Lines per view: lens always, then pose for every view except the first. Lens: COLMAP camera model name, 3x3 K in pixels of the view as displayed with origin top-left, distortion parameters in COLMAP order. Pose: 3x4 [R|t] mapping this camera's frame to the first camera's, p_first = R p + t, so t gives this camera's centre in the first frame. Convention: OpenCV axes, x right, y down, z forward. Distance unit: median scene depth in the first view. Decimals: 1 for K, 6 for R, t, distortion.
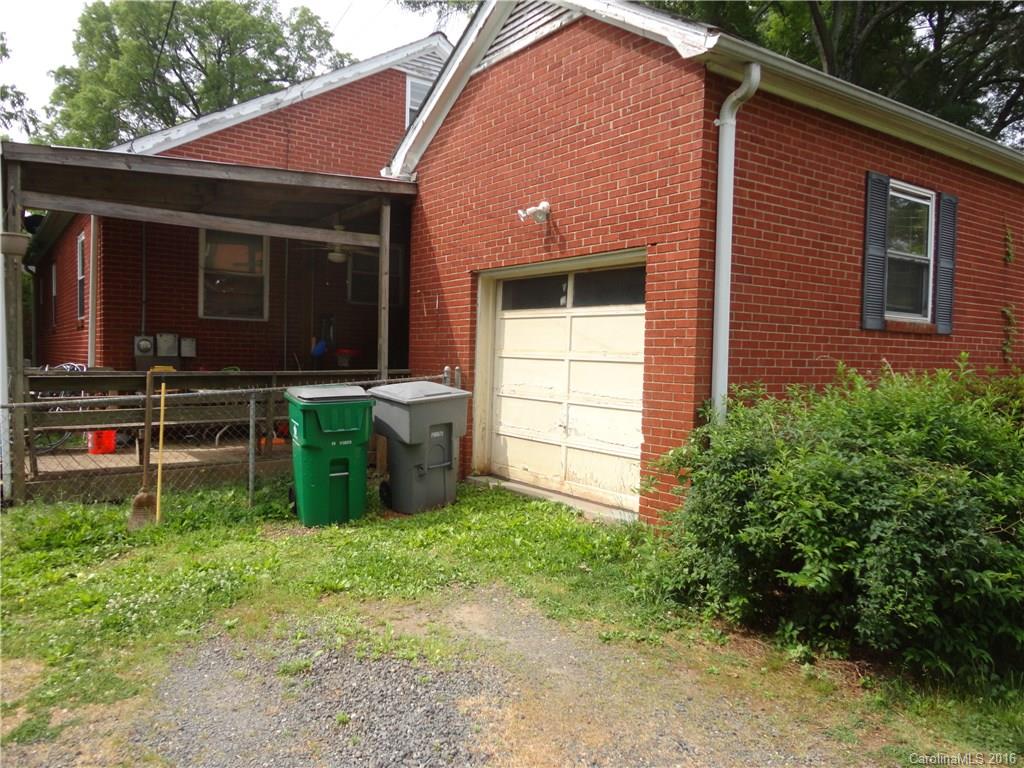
lens RADIAL K [[743.6, 0, 512.0], [0, 743.6, 384.0], [0, 0, 1]] dist [-0.001855, 0.011550]
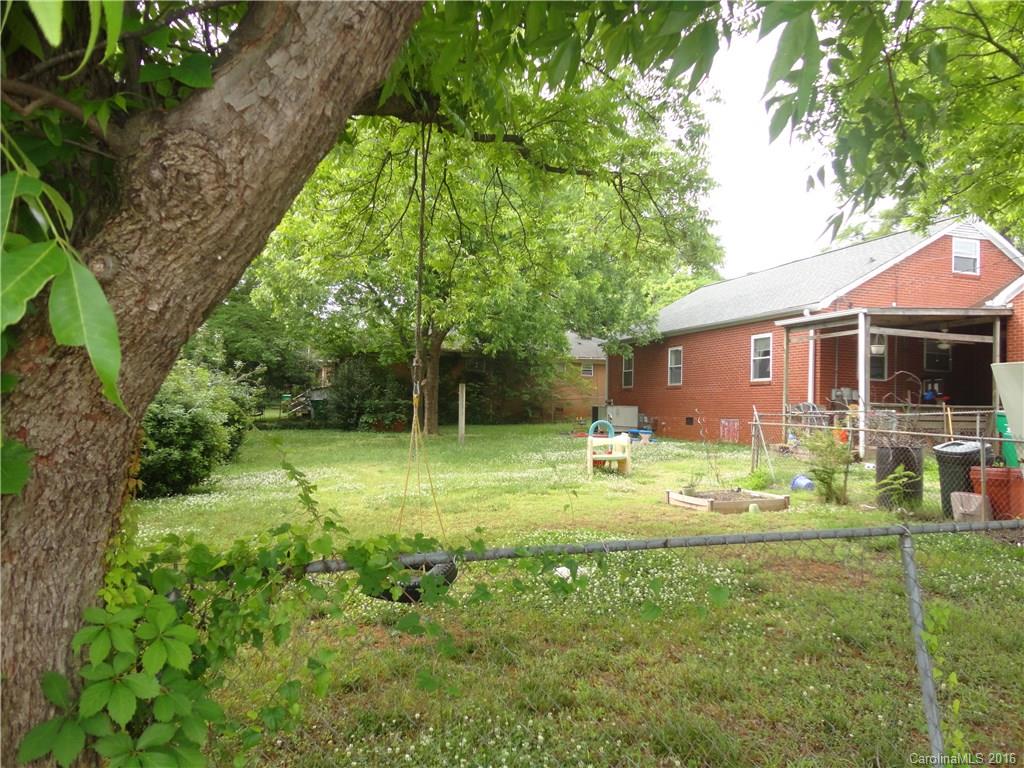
lens RADIAL K [[743.6, 0, 512.0], [0, 743.6, 384.0], [0, 0, 1]] dist [-0.001855, 0.011550]
pose [[0.959274, -0.003590, -0.282455, -0.834949], [-0.018724, 0.996912, -0.076261, 0.095128], [0.281856, 0.078444, 0.956244, -1.200289]]
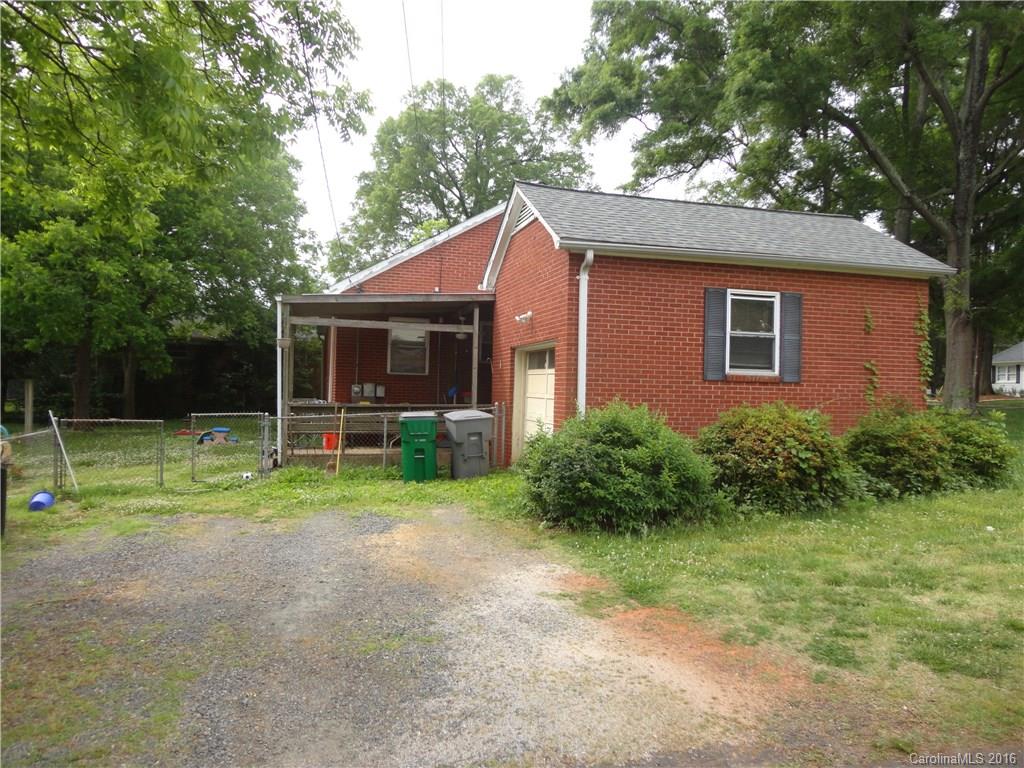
lens RADIAL K [[743.6, 0, 512.0], [0, 743.6, 384.0], [0, 0, 1]] dist [-0.001855, 0.011550]
pose [[0.938079, -0.004111, -0.346396, 0.493913], [-0.015510, 0.998428, -0.053852, 0.024173], [0.346073, 0.055890, 0.936541, -0.553951]]
